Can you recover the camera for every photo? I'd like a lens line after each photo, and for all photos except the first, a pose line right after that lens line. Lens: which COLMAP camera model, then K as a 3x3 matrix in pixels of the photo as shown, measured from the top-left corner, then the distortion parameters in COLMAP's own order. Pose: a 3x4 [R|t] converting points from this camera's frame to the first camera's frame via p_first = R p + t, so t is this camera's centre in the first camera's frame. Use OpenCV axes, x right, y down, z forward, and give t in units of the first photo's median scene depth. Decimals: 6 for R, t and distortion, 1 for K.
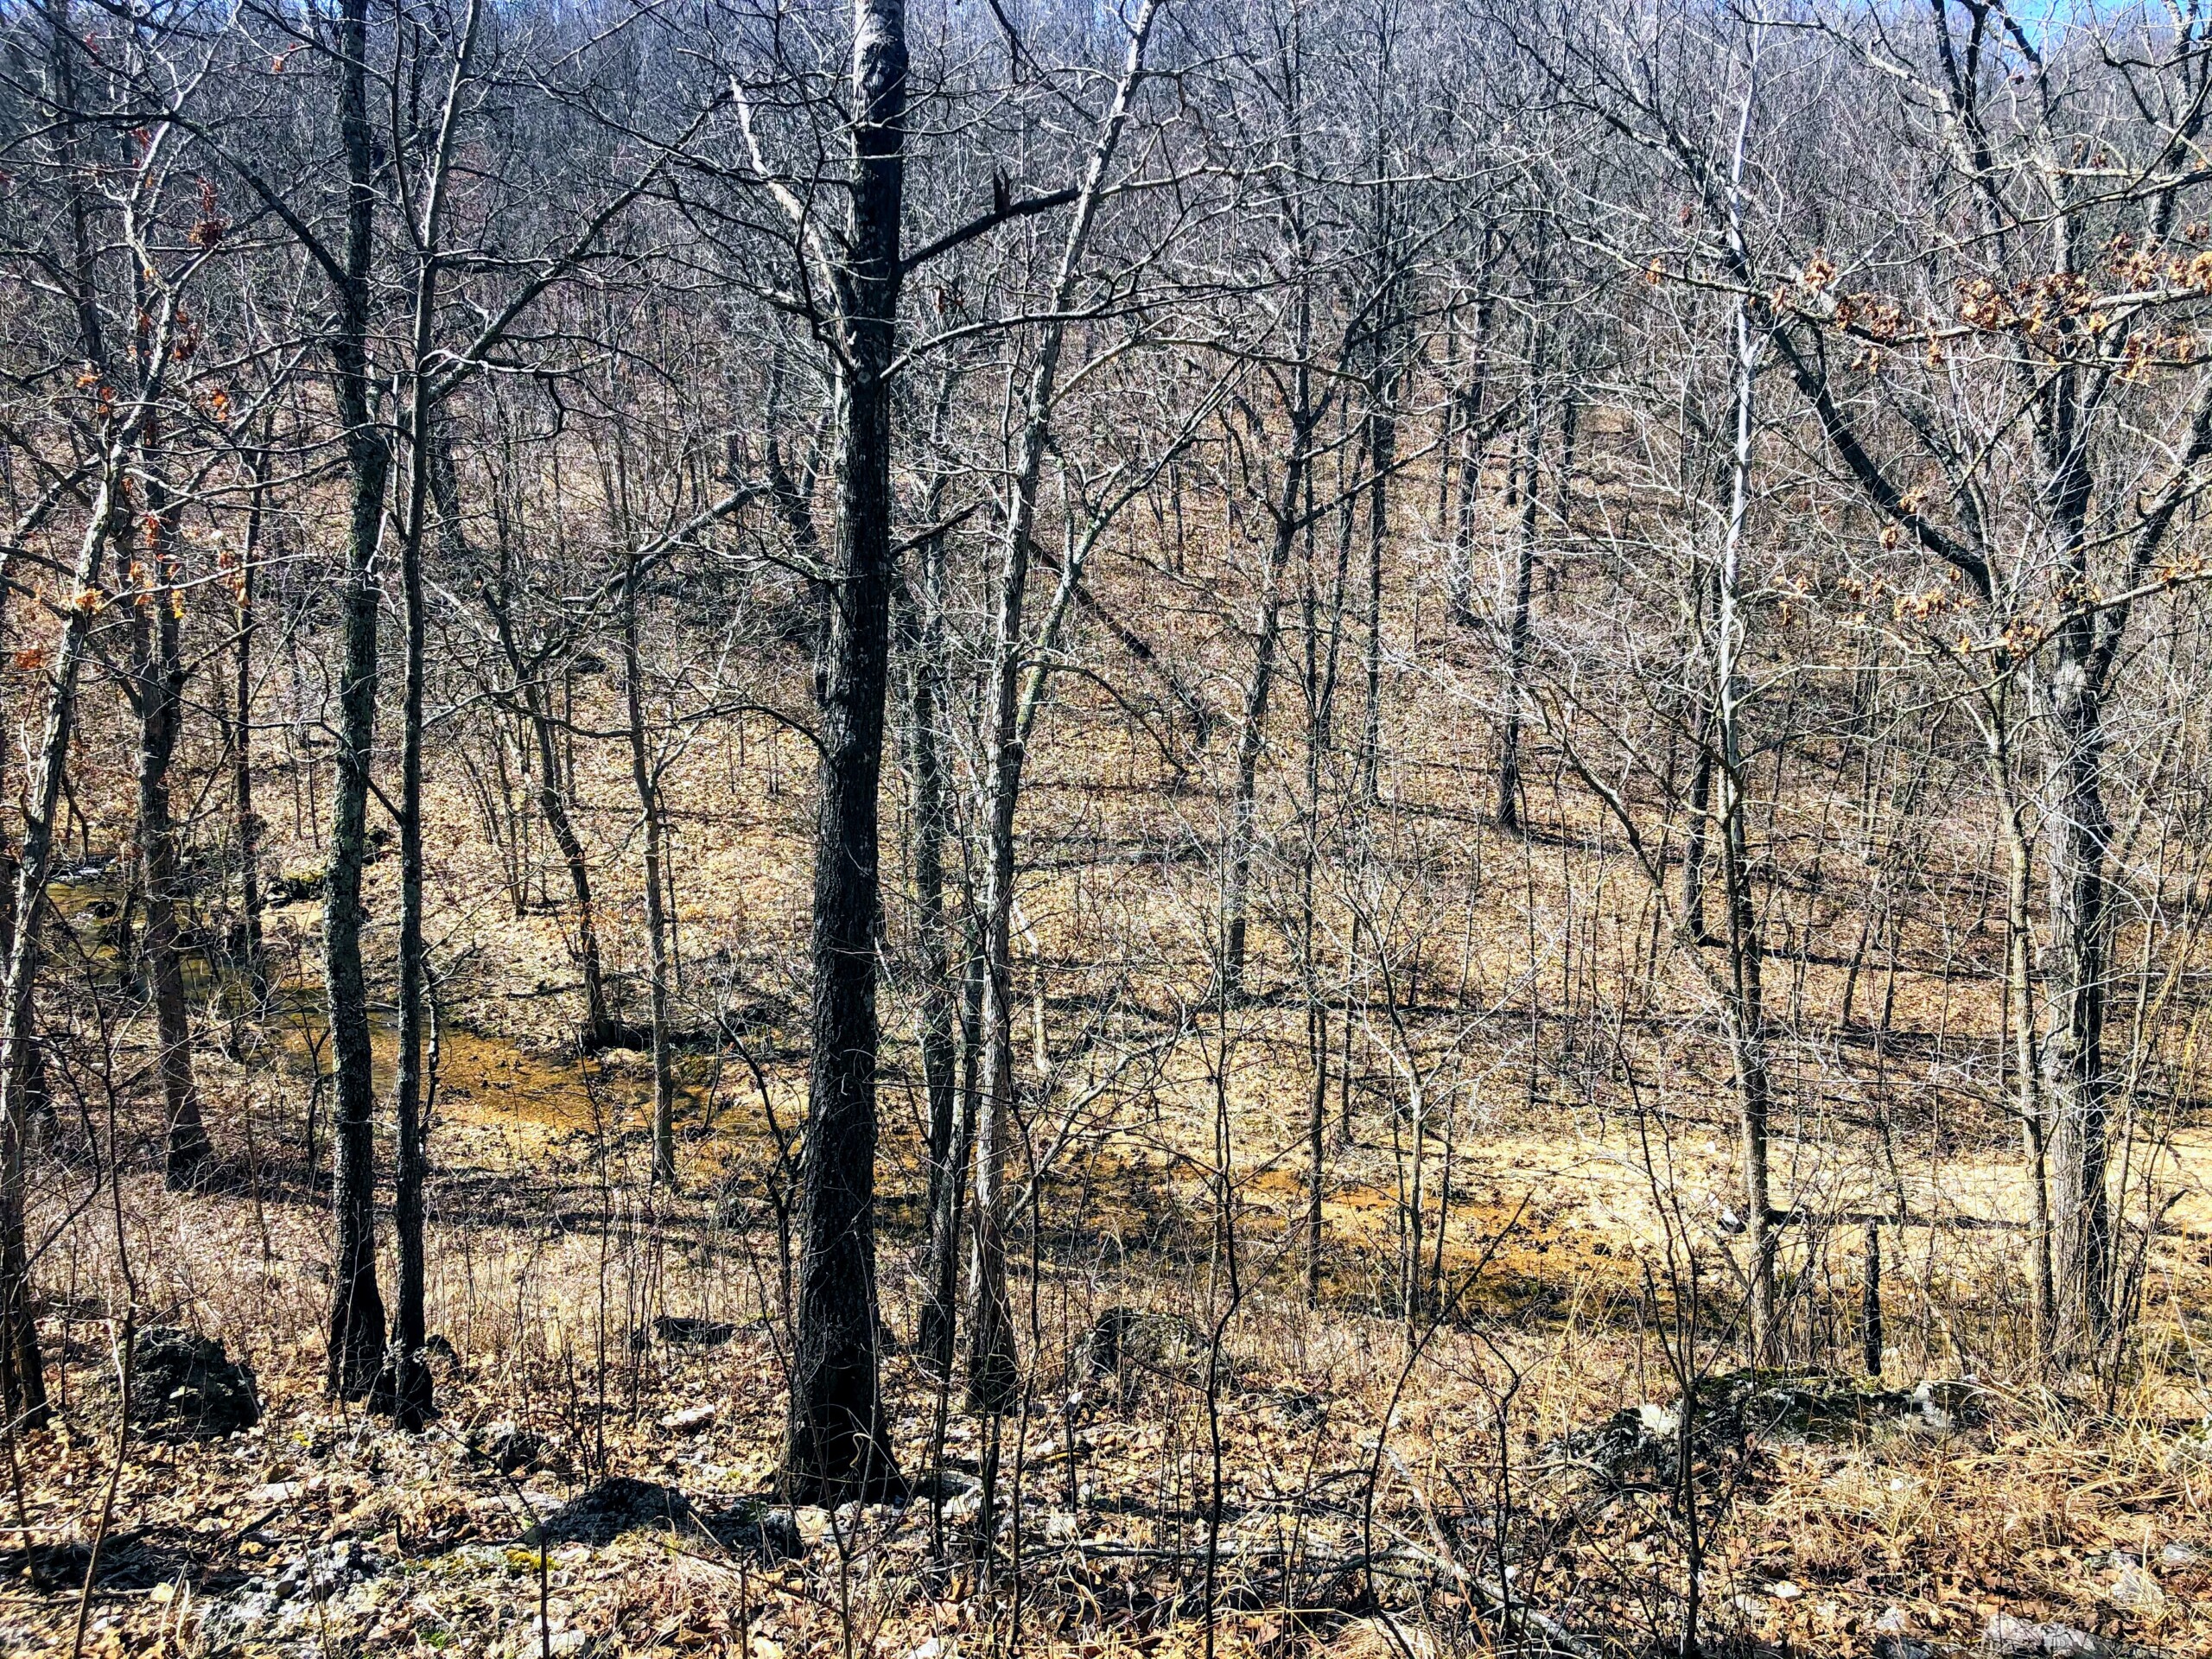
lens RADIAL K [[1799.1, 0, 1130.5], [0, 1799.1, 819.2], [0, 0, 1]] dist [0.032028, -0.022745]
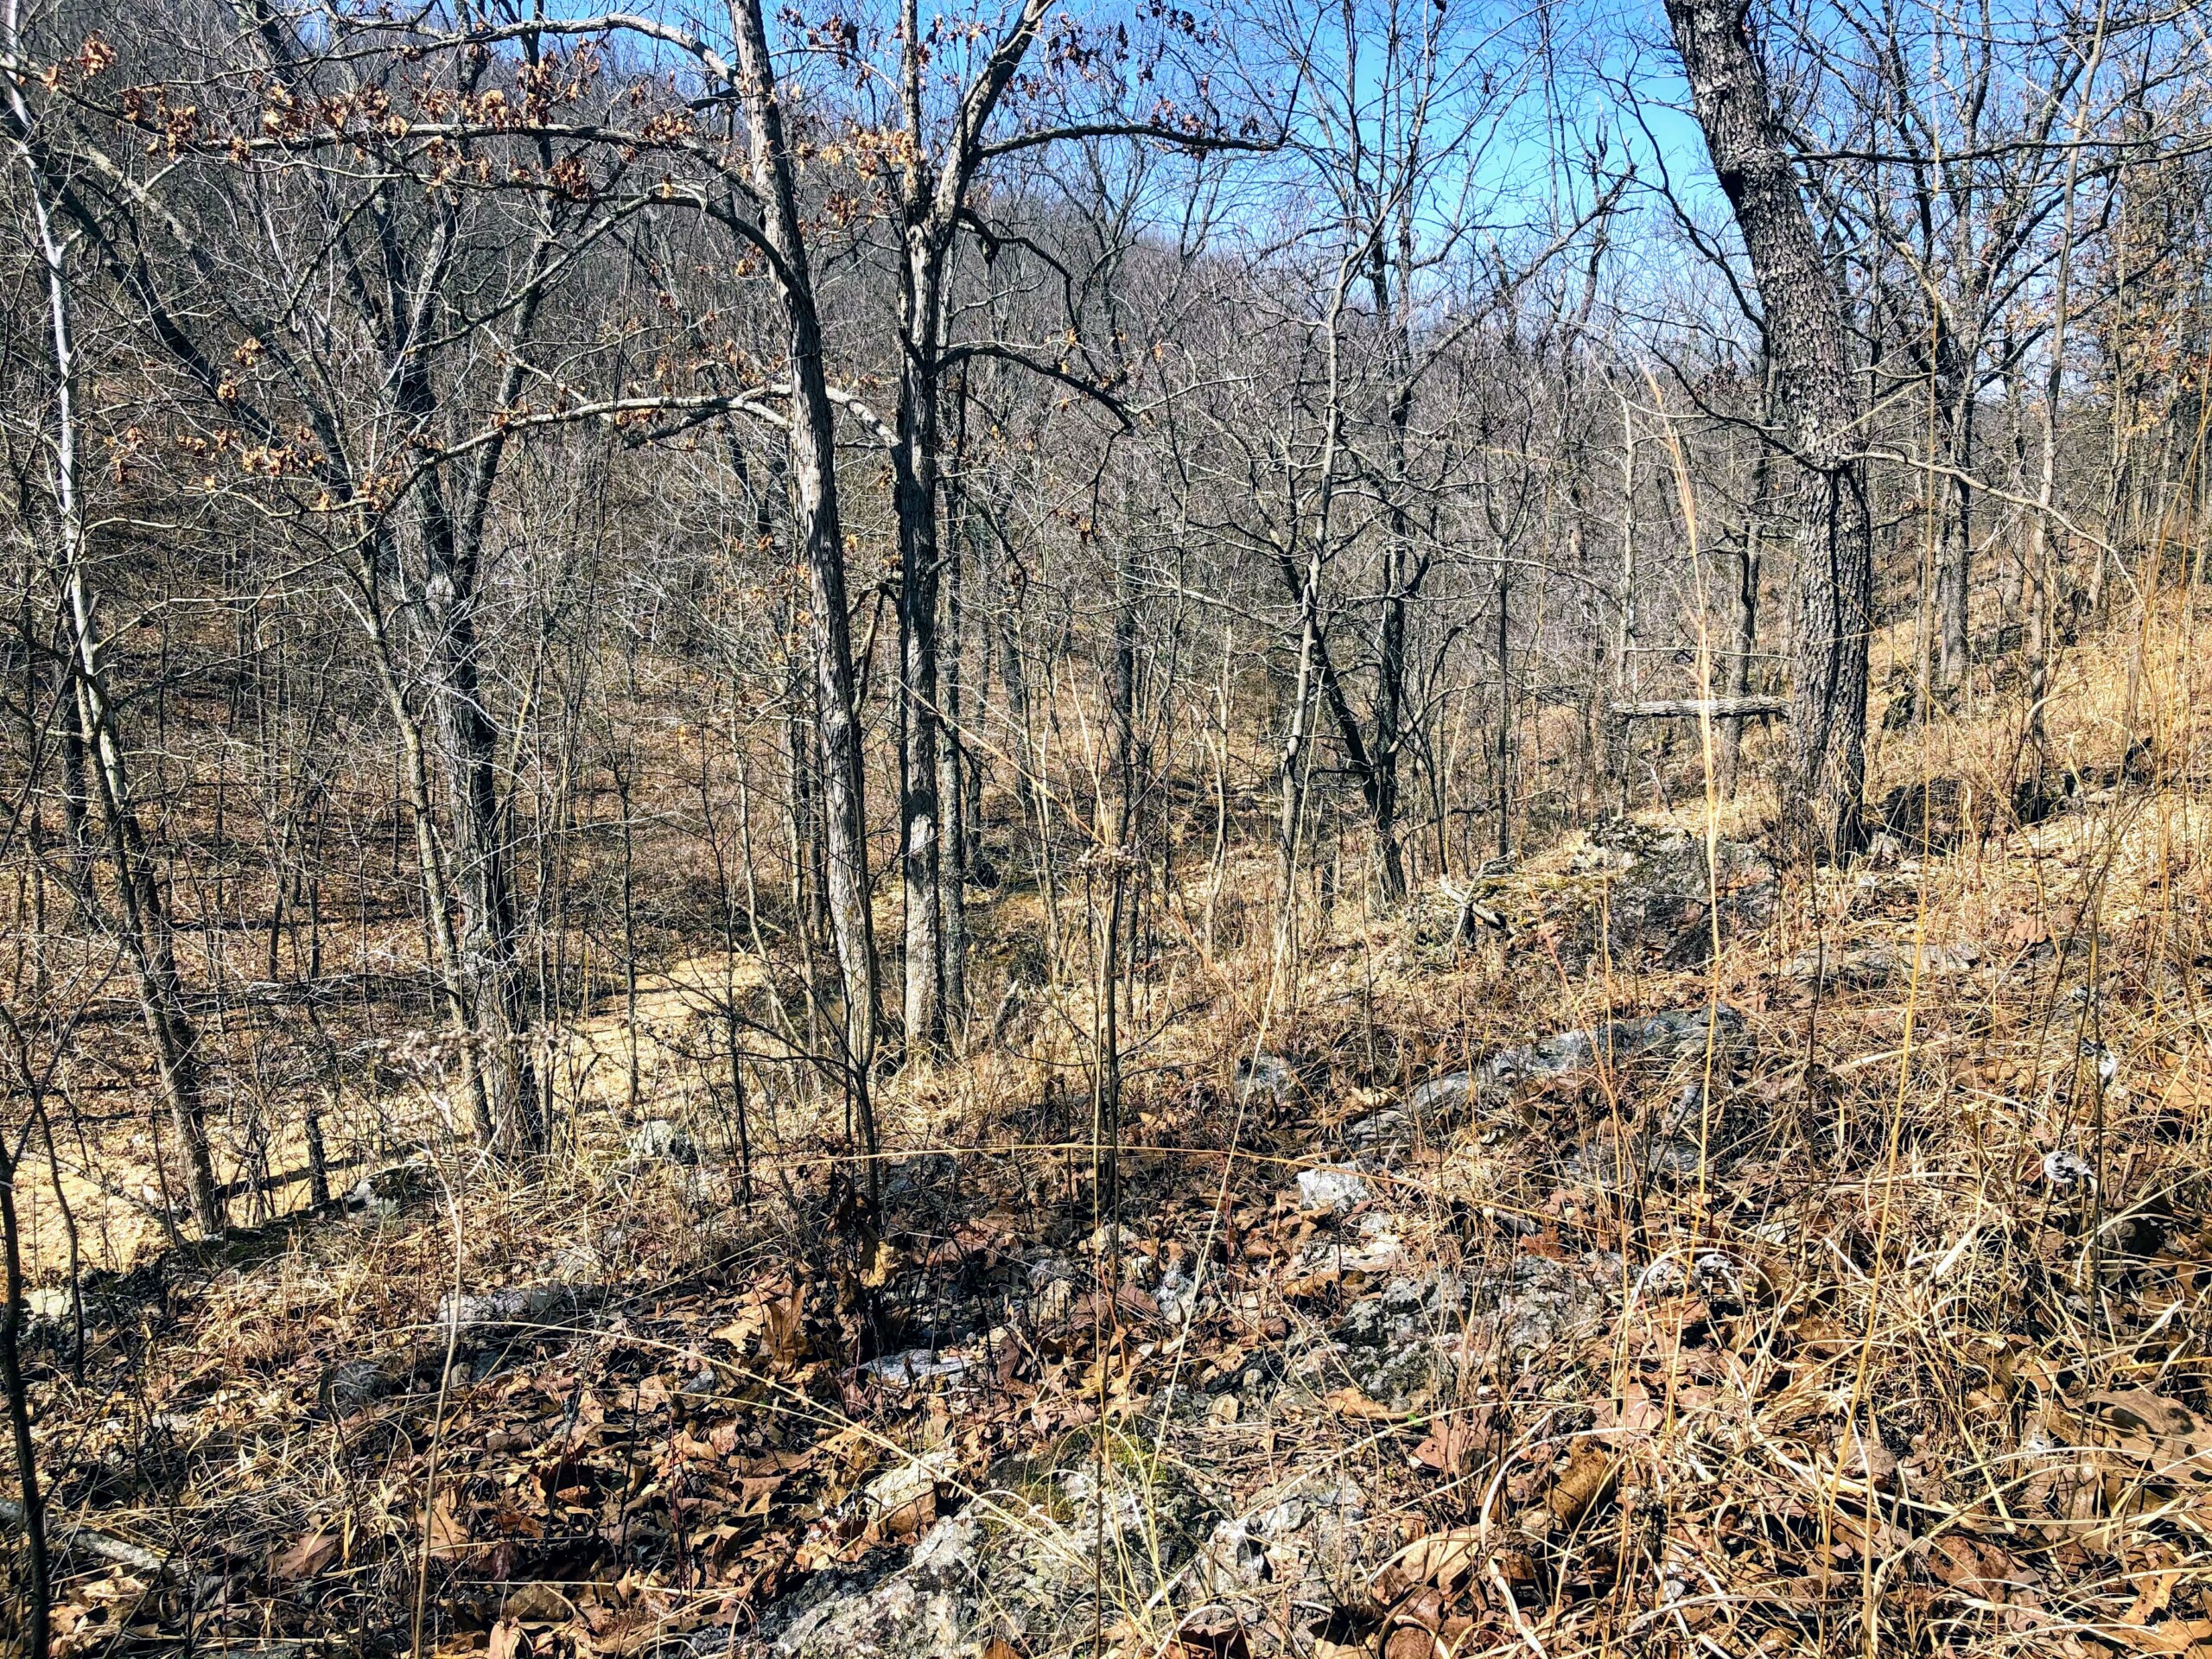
lens RADIAL K [[1799.1, 0, 1102.2], [0, 1799.1, 811.8], [0, 0, 1]] dist [0.032028, -0.022745]
pose [[0.679341, -0.115723, 0.724641, 0.018102], [0.112046, 0.992266, 0.053421, 0.050267], [-0.725218, 0.044902, 0.687053, 0.031716]]
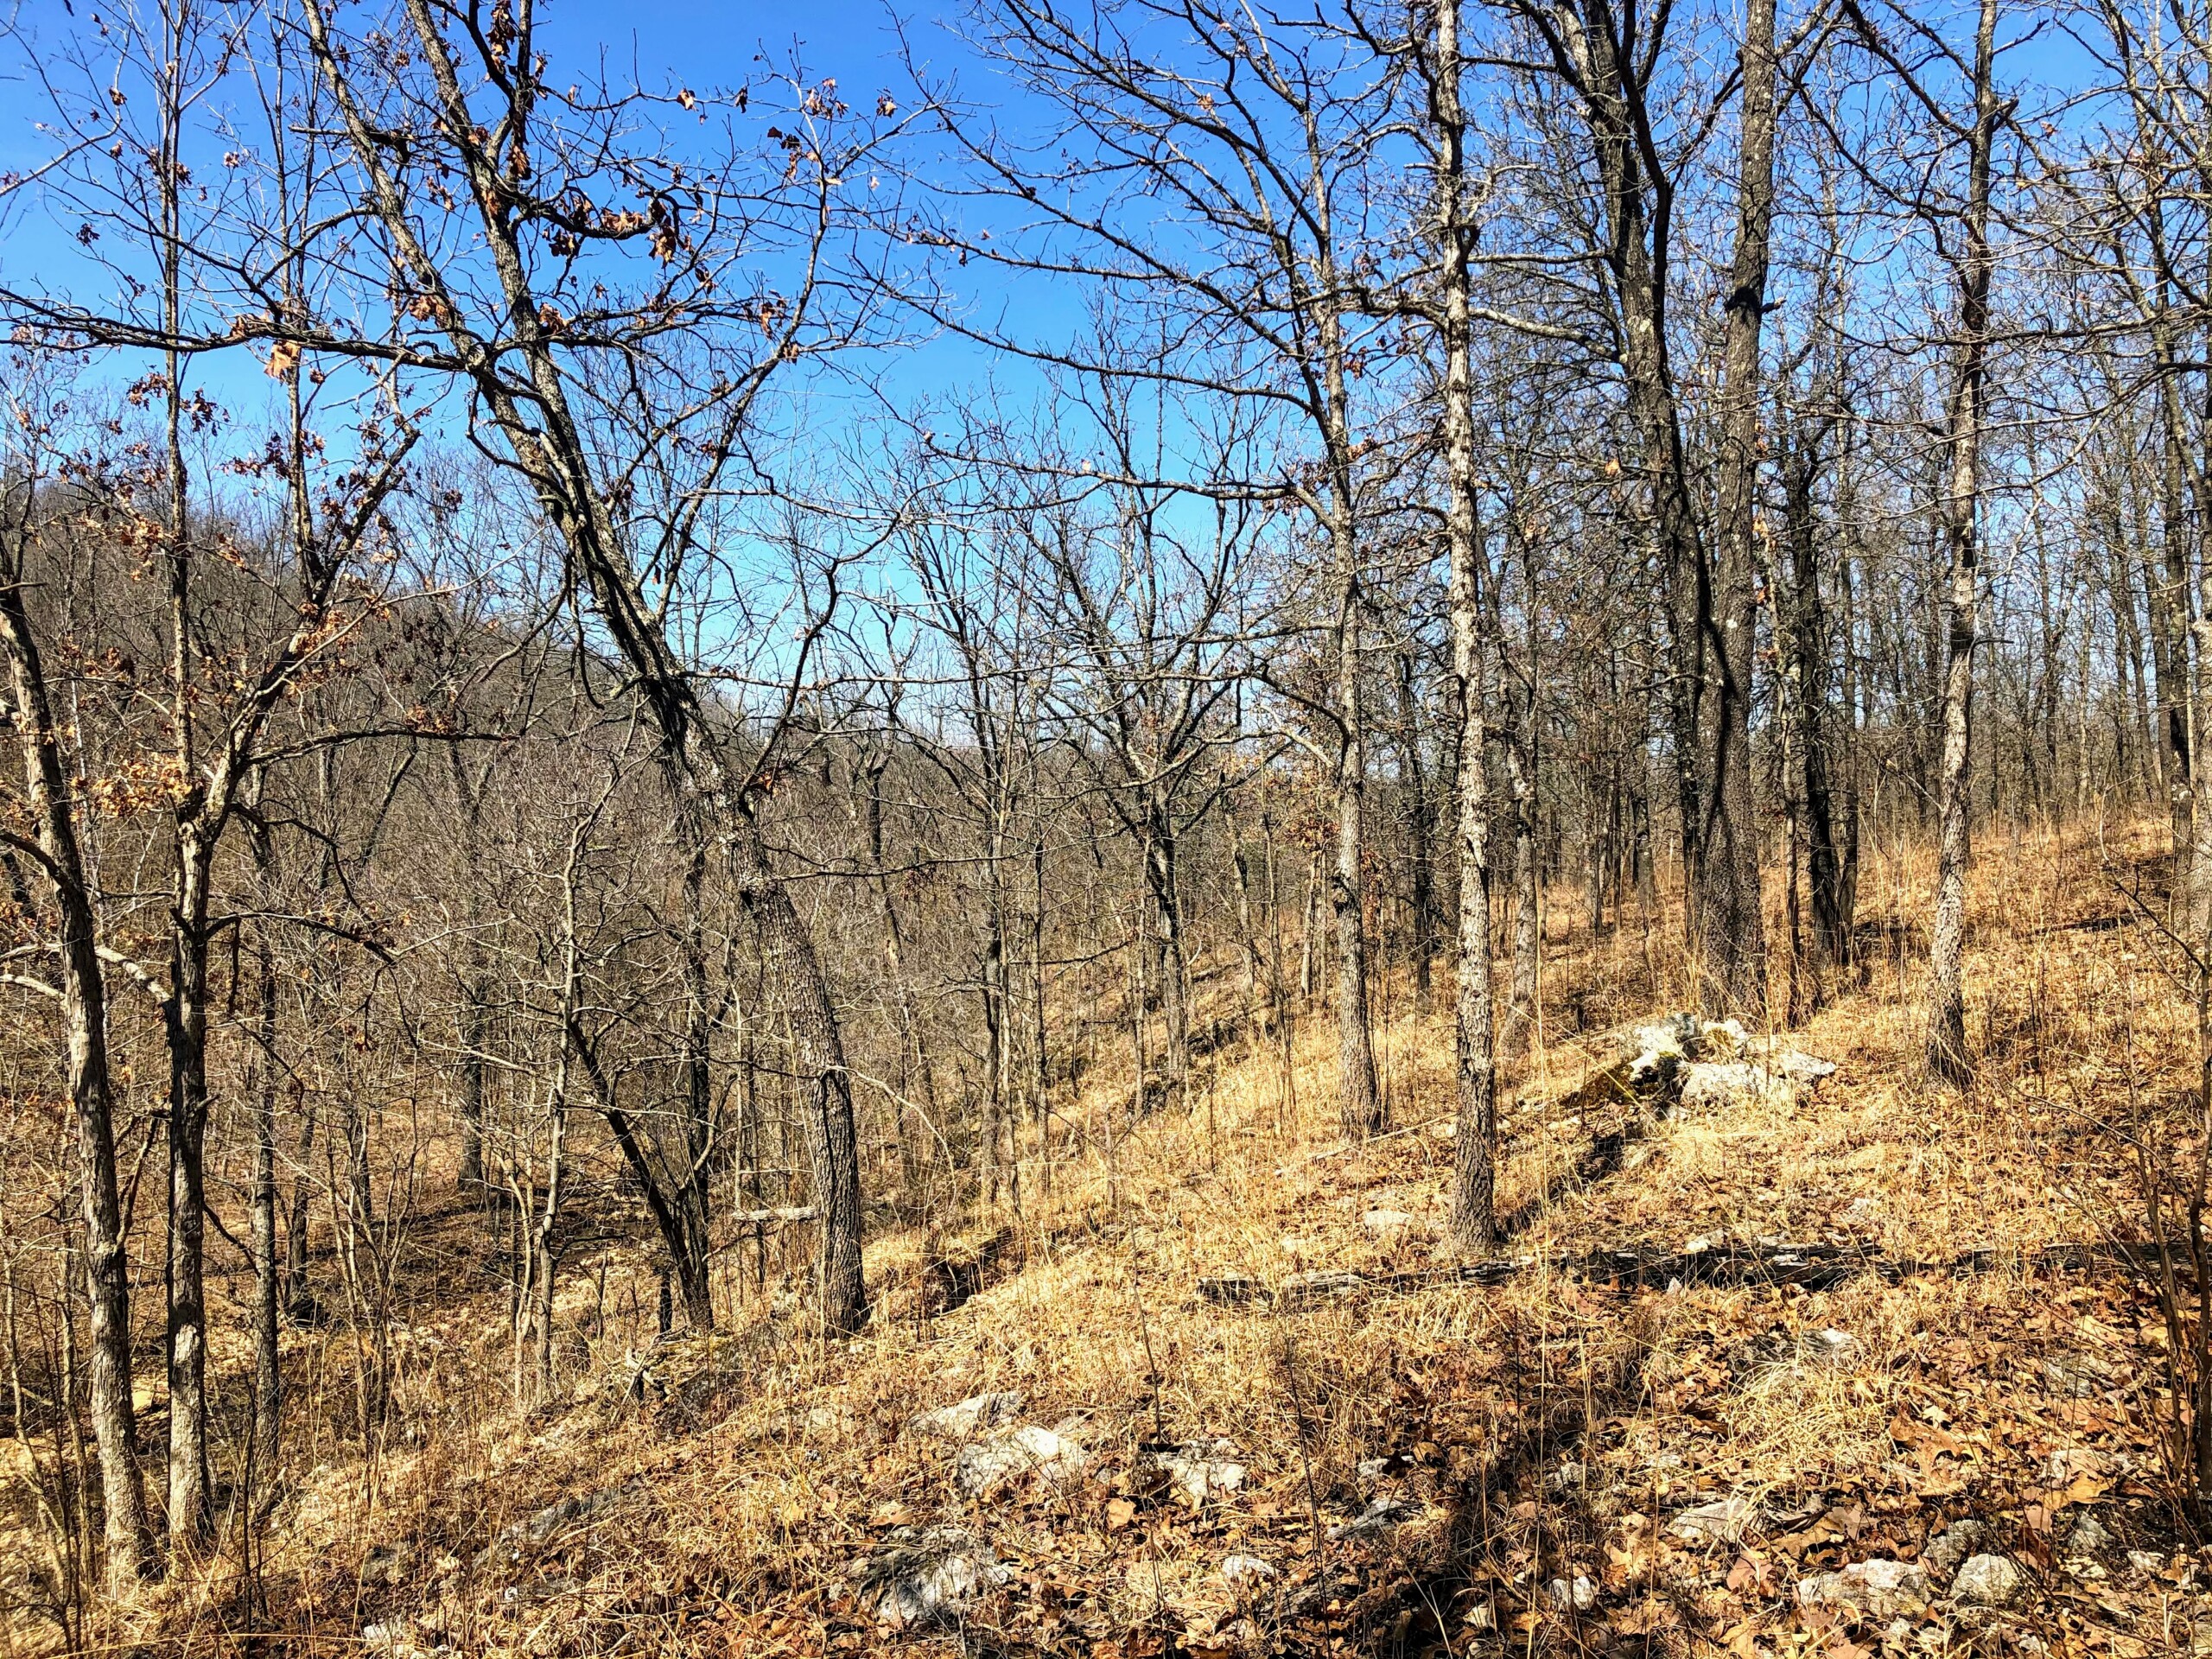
lens RADIAL K [[1799.1, 0, 1124.5], [0, 1799.1, 824.6], [0, 0, 1]] dist [0.032028, -0.022745]
pose [[0.387661, 0.018393, 0.921619, -0.104348], [0.167921, 0.981663, -0.090224, 0.003384], [-0.906378, 0.189735, 0.377463, -0.158467]]
